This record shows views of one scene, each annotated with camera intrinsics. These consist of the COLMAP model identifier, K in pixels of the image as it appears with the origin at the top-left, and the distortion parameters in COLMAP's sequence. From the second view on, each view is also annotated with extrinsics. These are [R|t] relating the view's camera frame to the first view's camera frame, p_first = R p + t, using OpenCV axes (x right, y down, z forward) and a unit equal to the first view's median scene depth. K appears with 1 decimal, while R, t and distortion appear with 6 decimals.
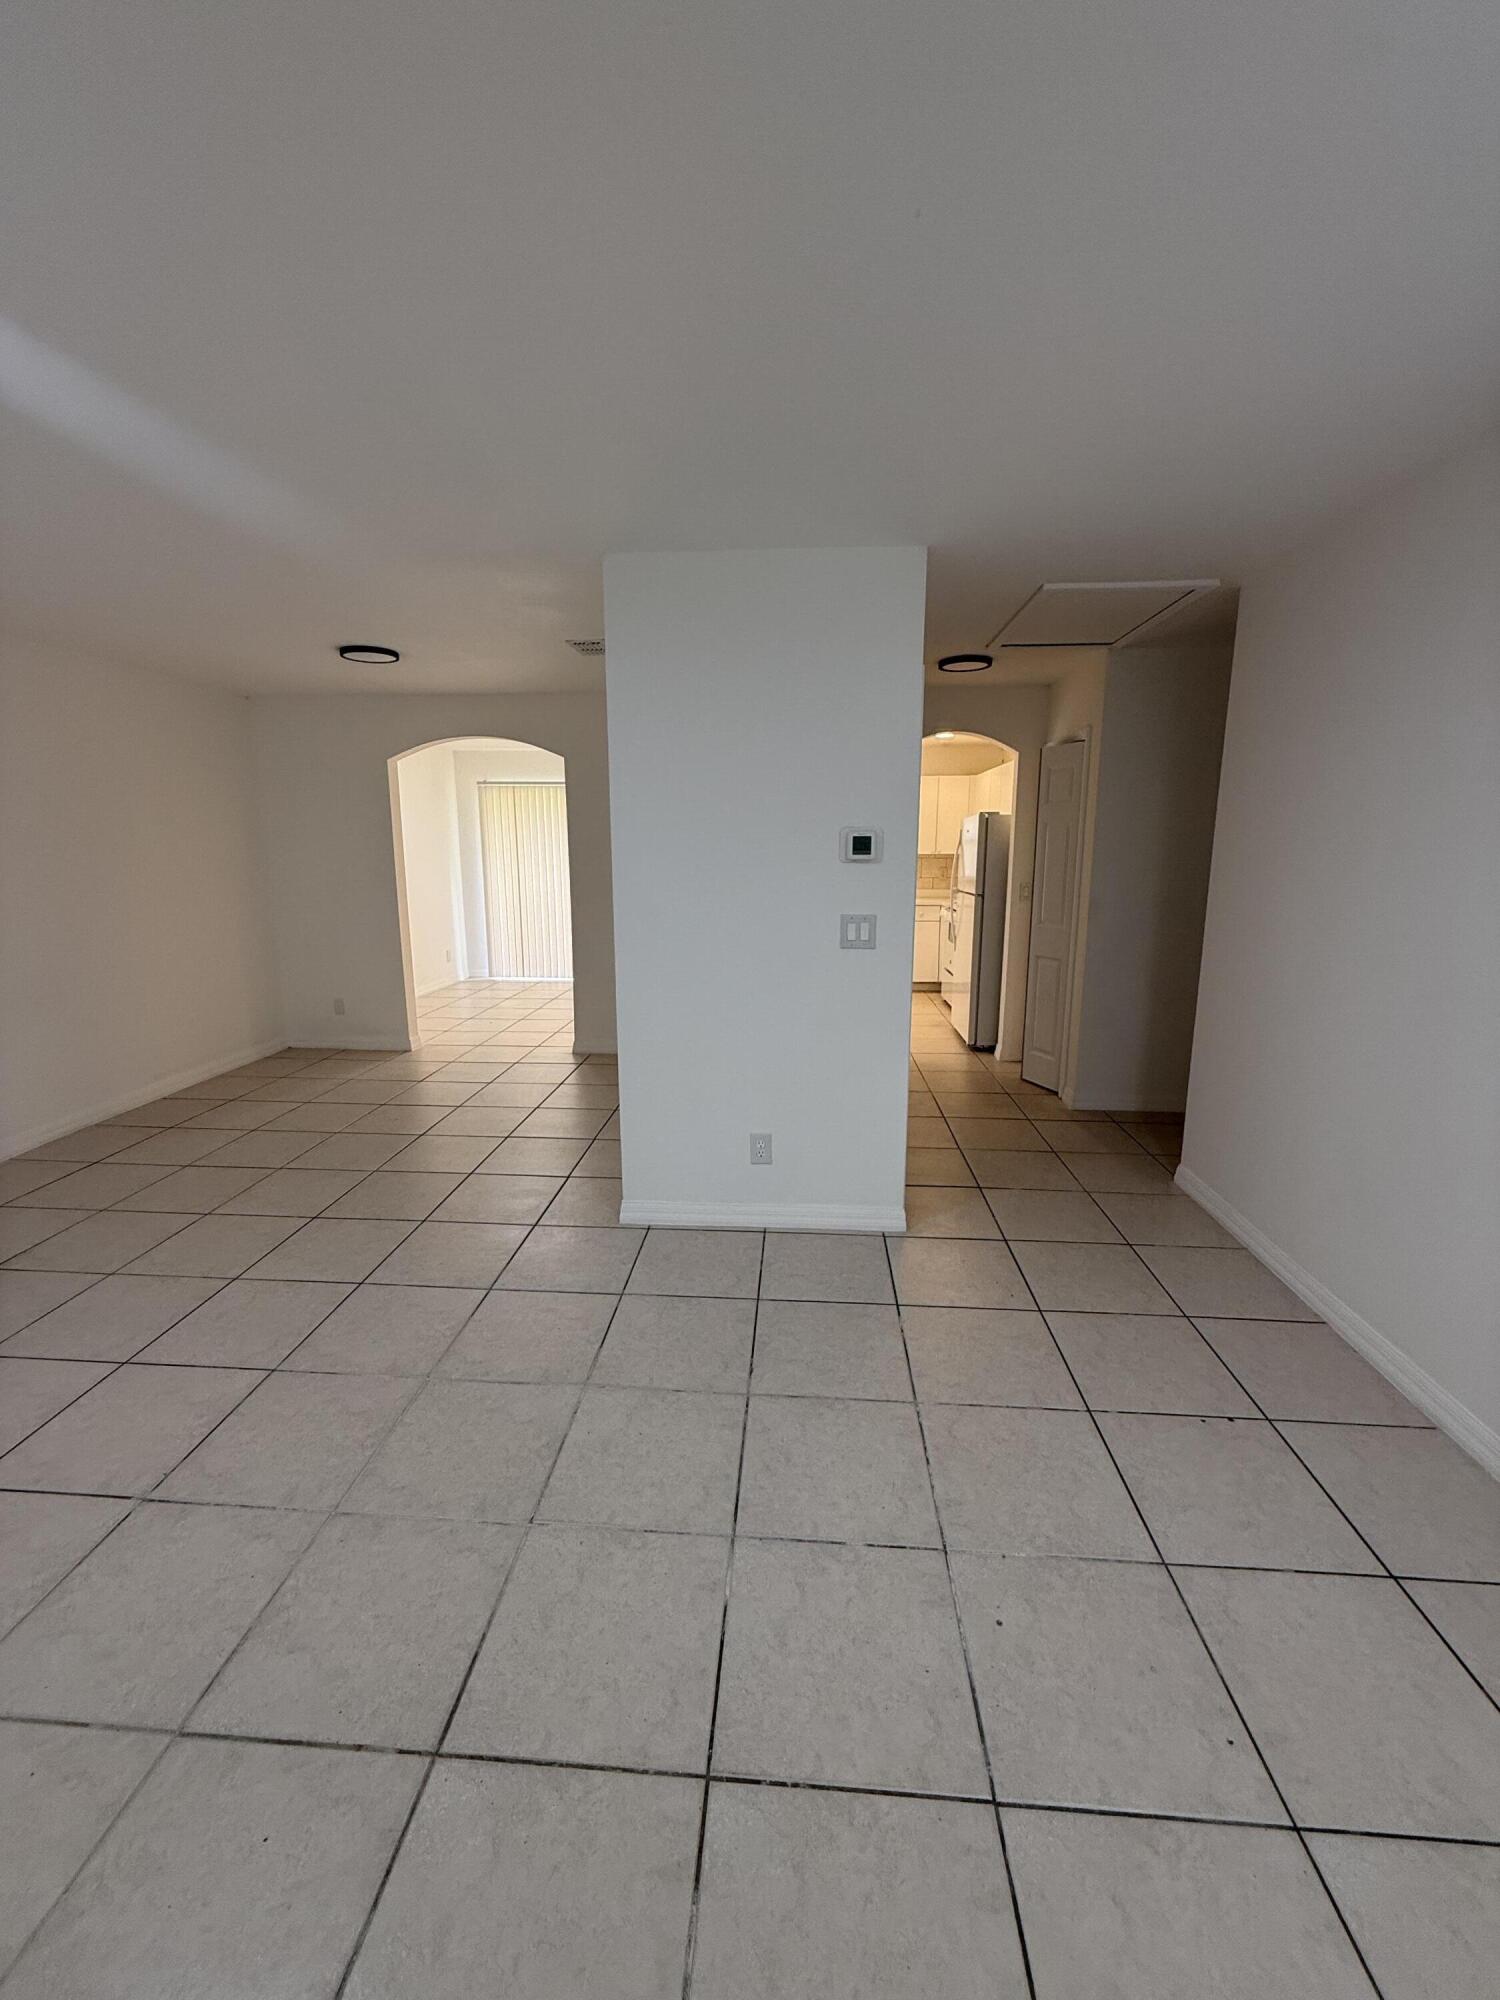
lens RADIAL K [[796.4, 0, 753.2], [0, 796.4, 987.3], [0, 0, 1]] dist [0.000218, 0.000023]
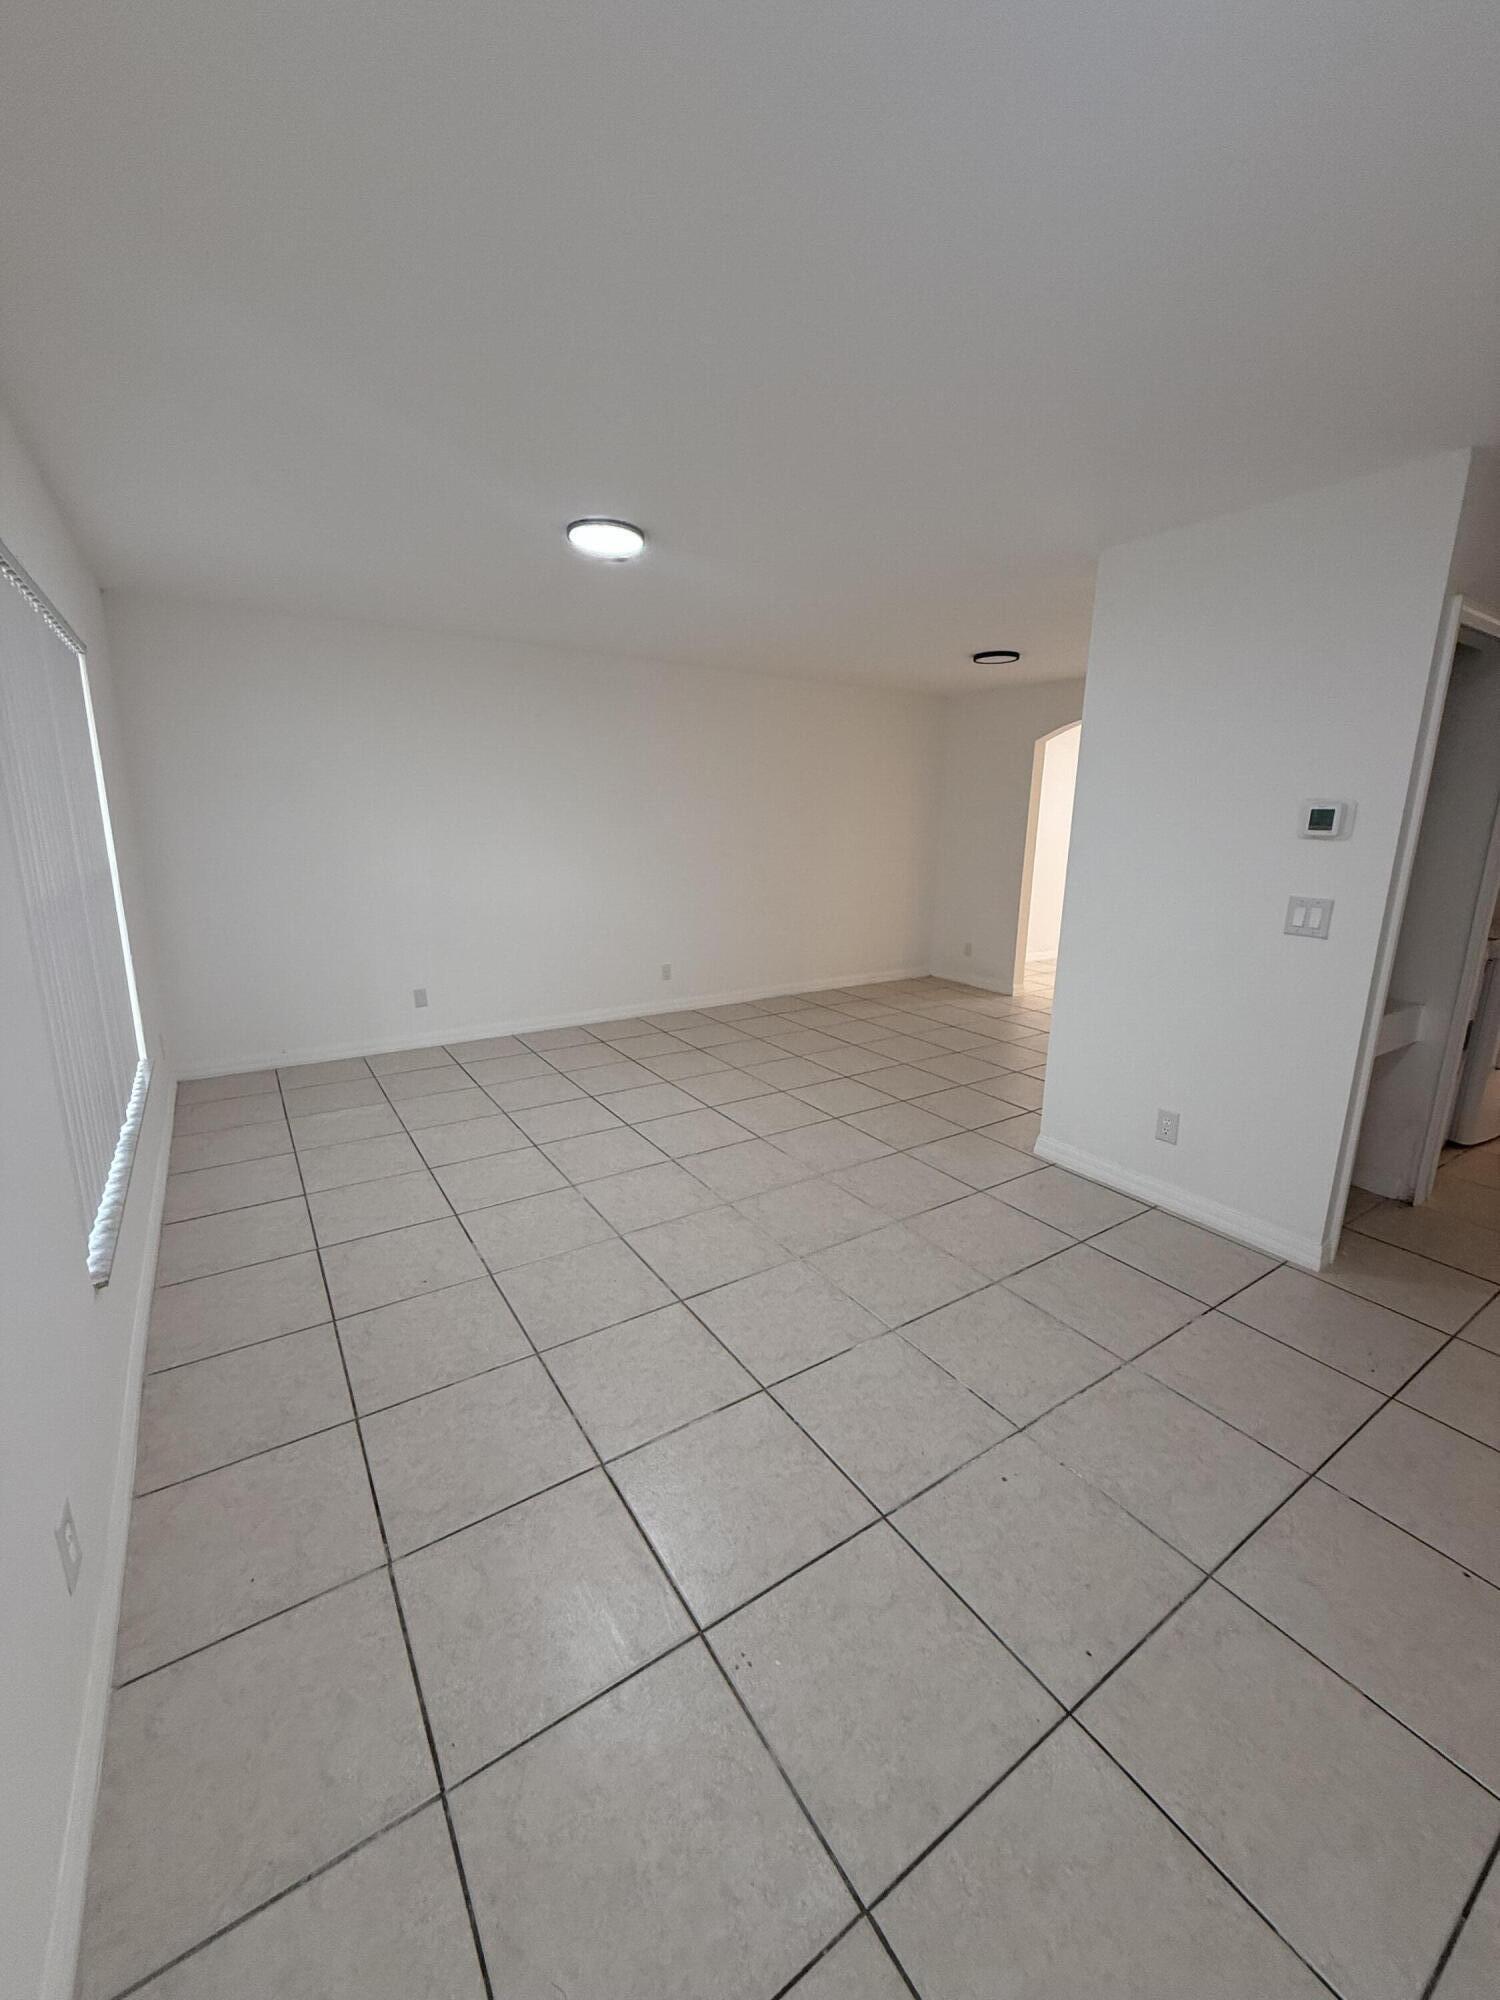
lens RADIAL K [[796.4, 0, 753.3], [0, 796.4, 995.1], [0, 0, 1]] dist [0.000218, 0.000023]
pose [[0.607732, 0.182951, -0.772781, 0.459418], [-0.150297, 0.982013, 0.114289, 0.006601], [0.779790, 0.046689, 0.624298, -0.033355]]
